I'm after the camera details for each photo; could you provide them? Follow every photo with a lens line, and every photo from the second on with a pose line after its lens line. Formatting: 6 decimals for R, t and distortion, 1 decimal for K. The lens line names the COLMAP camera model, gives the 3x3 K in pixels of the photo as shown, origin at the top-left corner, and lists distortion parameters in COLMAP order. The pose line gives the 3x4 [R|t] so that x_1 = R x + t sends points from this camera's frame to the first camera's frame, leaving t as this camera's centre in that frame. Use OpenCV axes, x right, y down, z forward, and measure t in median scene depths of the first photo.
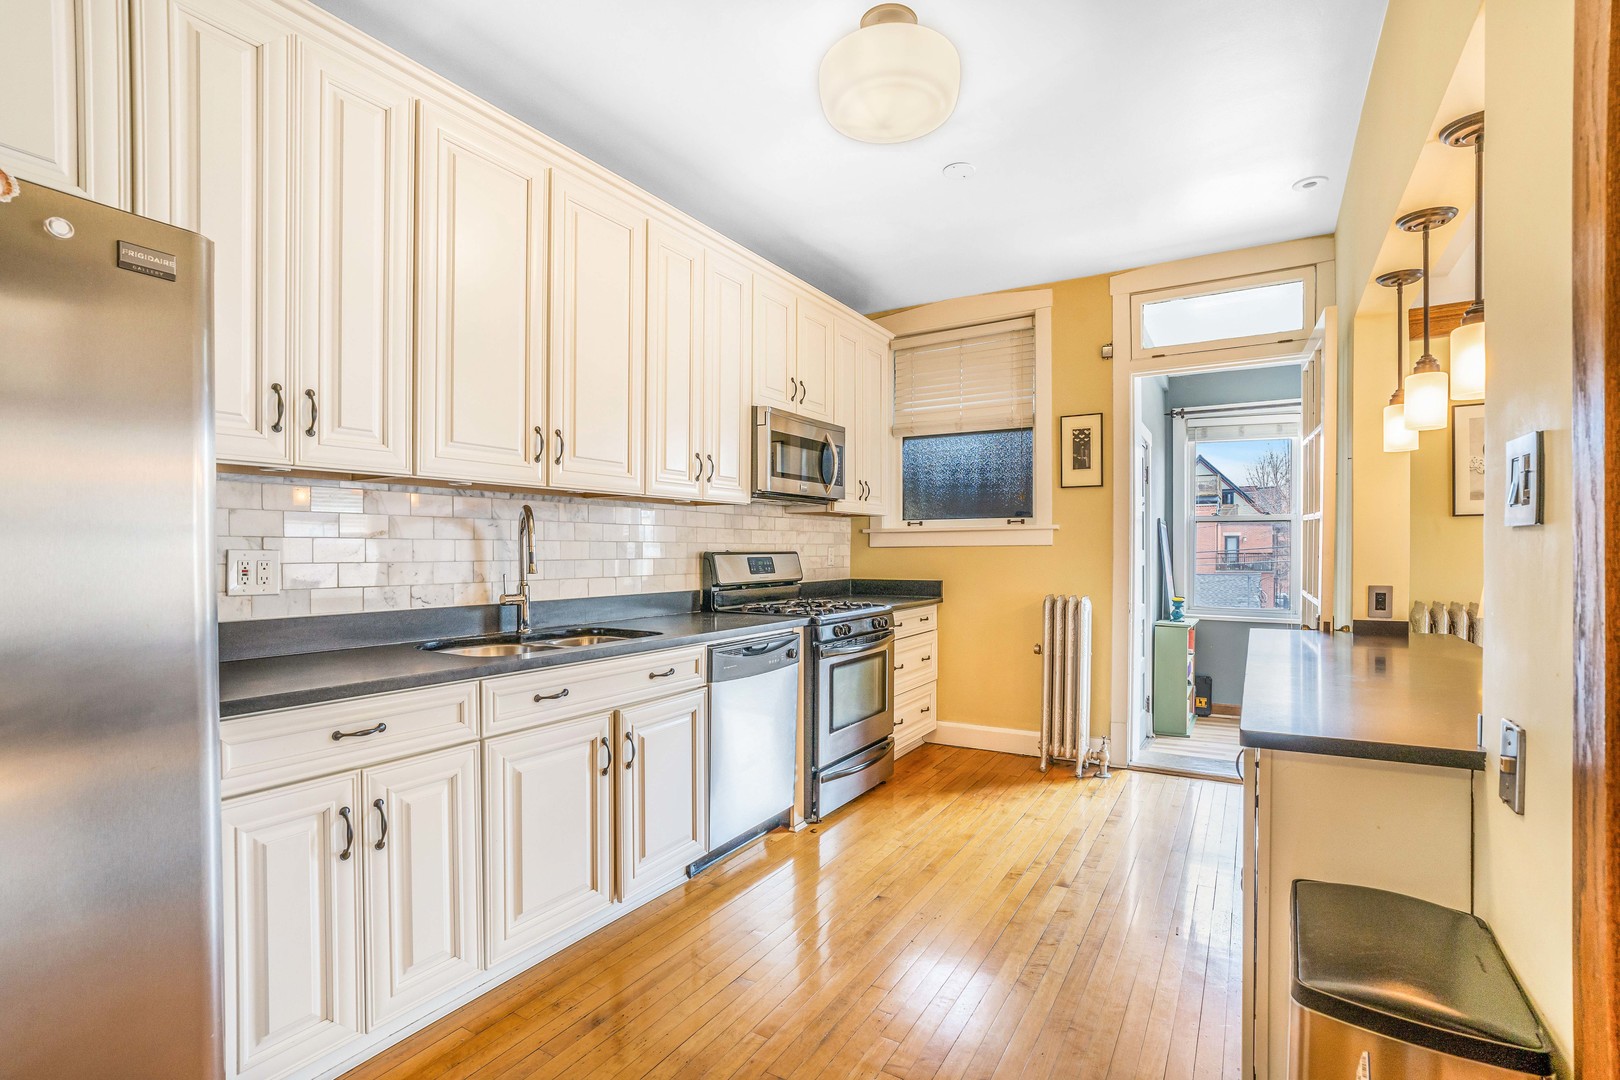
lens RADIAL K [[743.4, 0, 810.0], [0, 743.4, 540.0], [0, 0, 1]] dist [-0.025908, 0.000428]
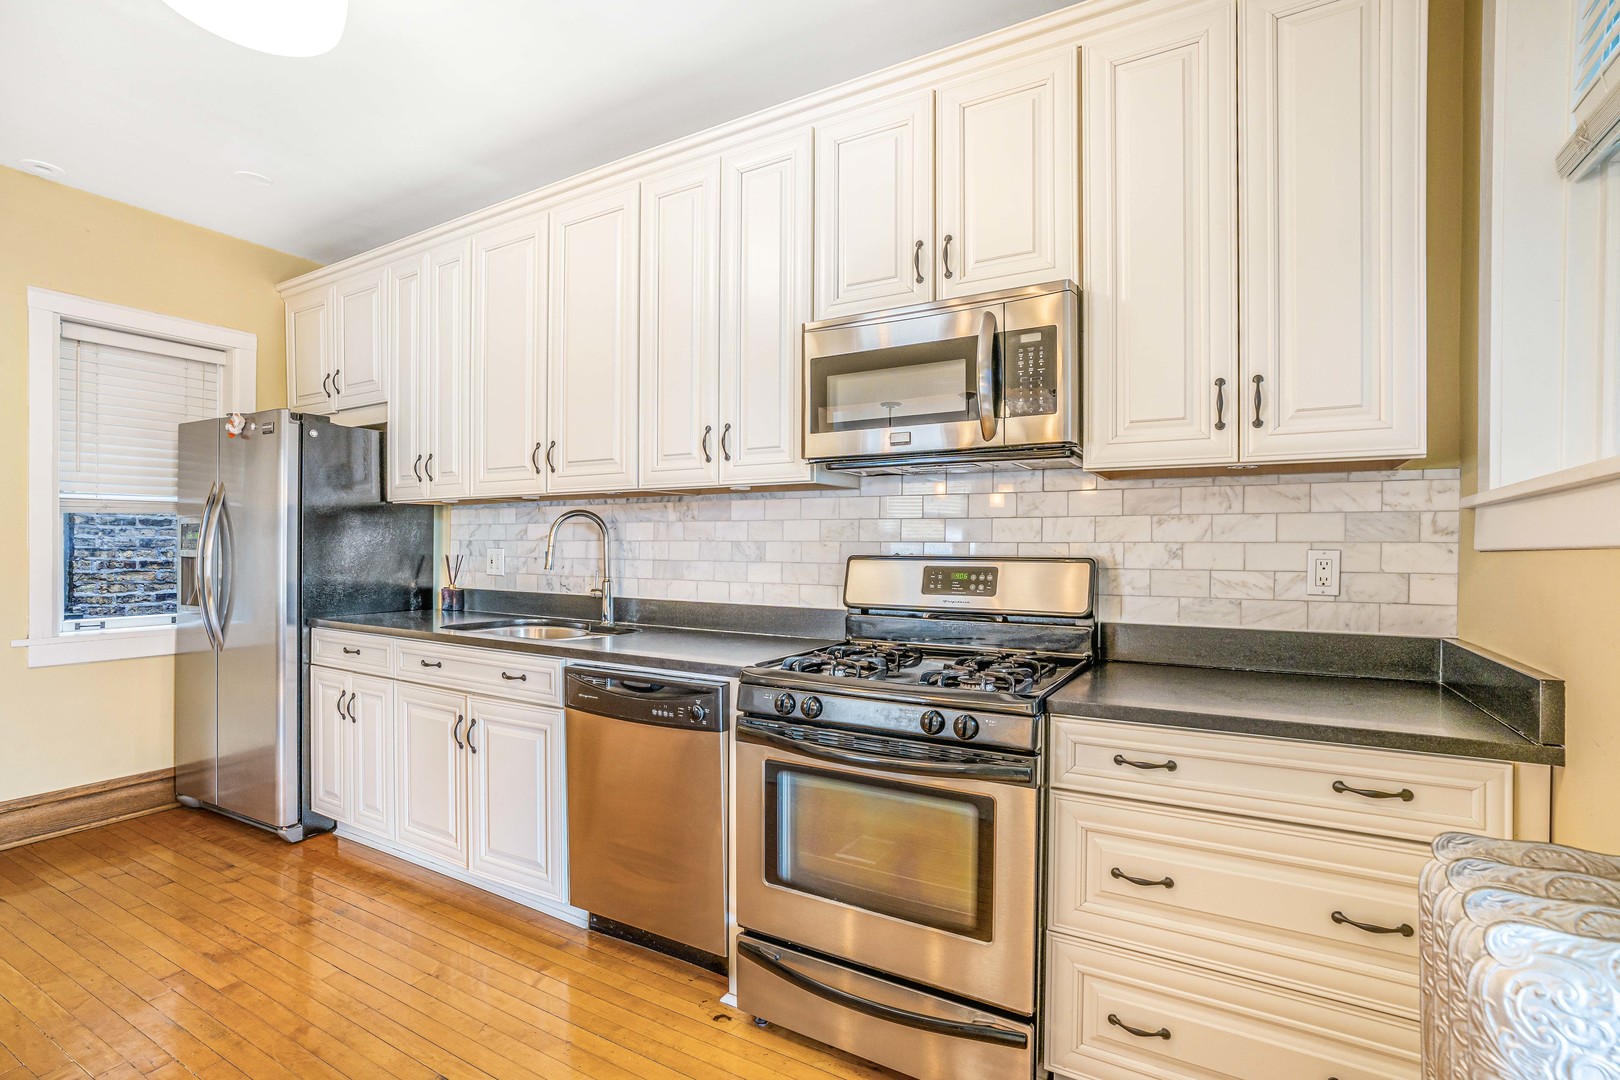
lens RADIAL K [[772.4, 0, 782.3], [0, 772.4, 534.0], [0, 0, 1]] dist [-0.001985, 0.000324]
pose [[-0.000880, -0.022320, -0.999750, 0.535455], [0.003308, 0.999745, -0.022323, 0.011654], [0.999994, -0.003327, -0.000806, 0.887399]]
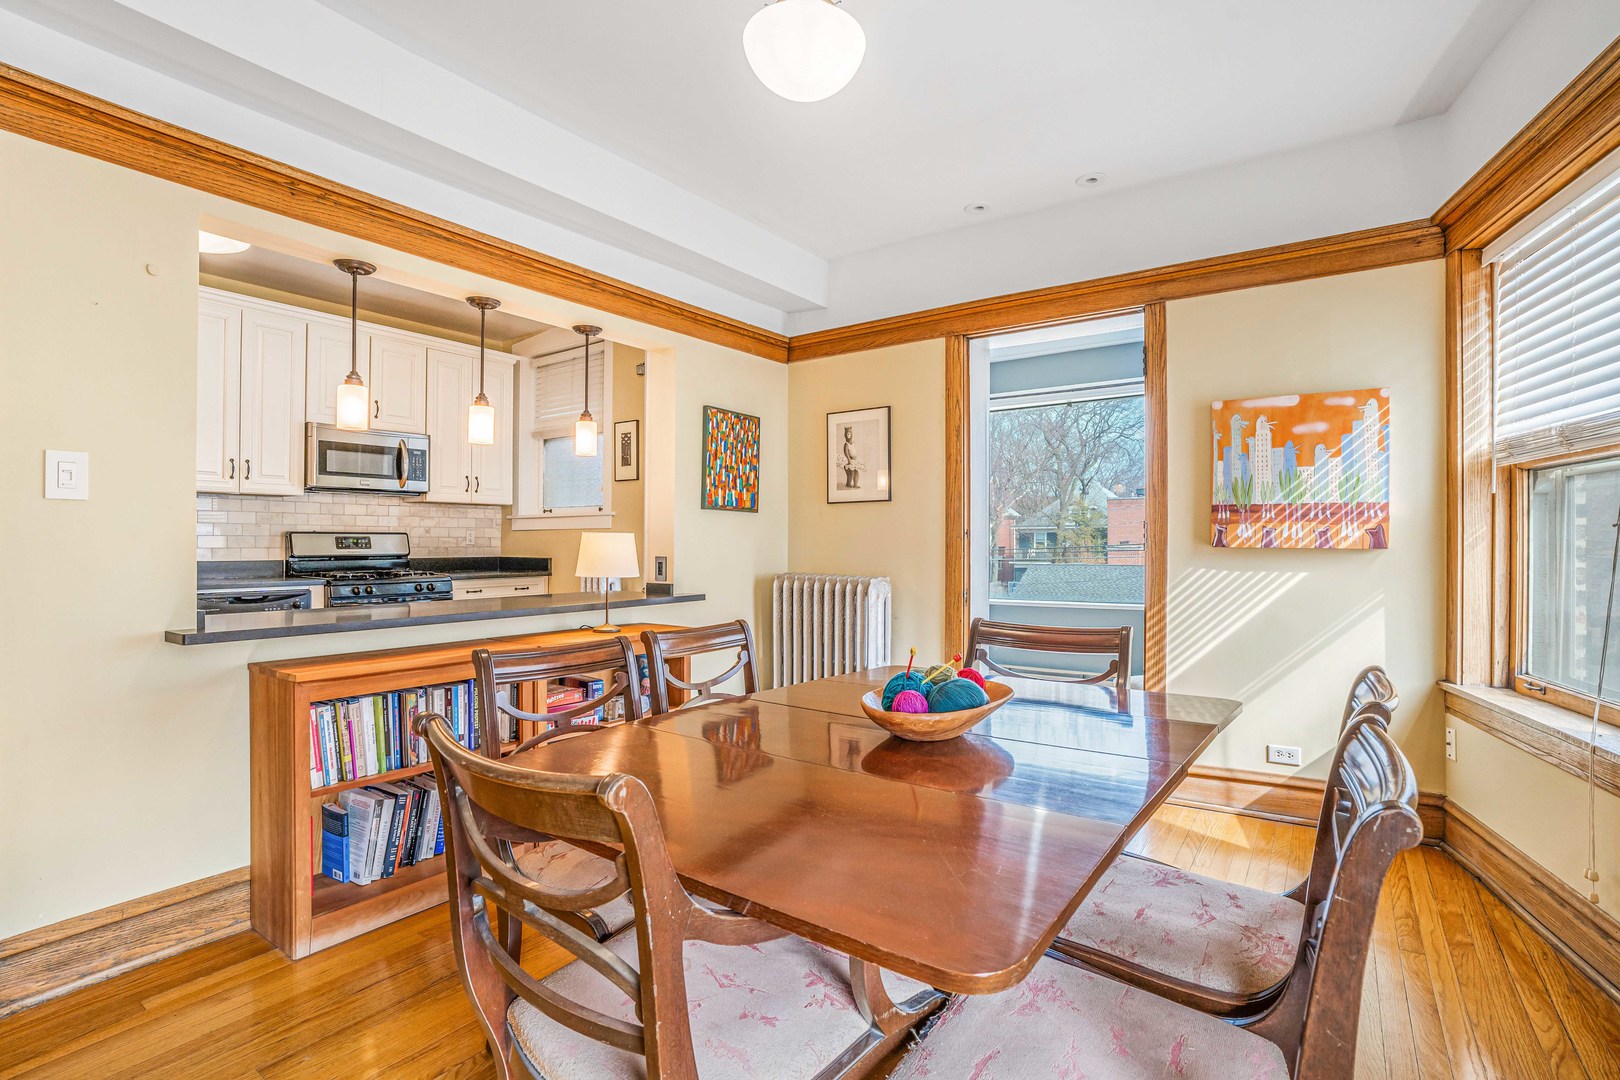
lens RADIAL K [[743.4, 0, 810.0], [0, 743.4, 540.0], [0, 0, 1]] dist [-0.025908, 0.000428]
pose [[0.997630, 0.003859, -0.068692, 0.831150], [-0.003083, 0.999930, 0.011410, 0.012755], [0.068731, -0.011171, 0.997573, -0.223032]]
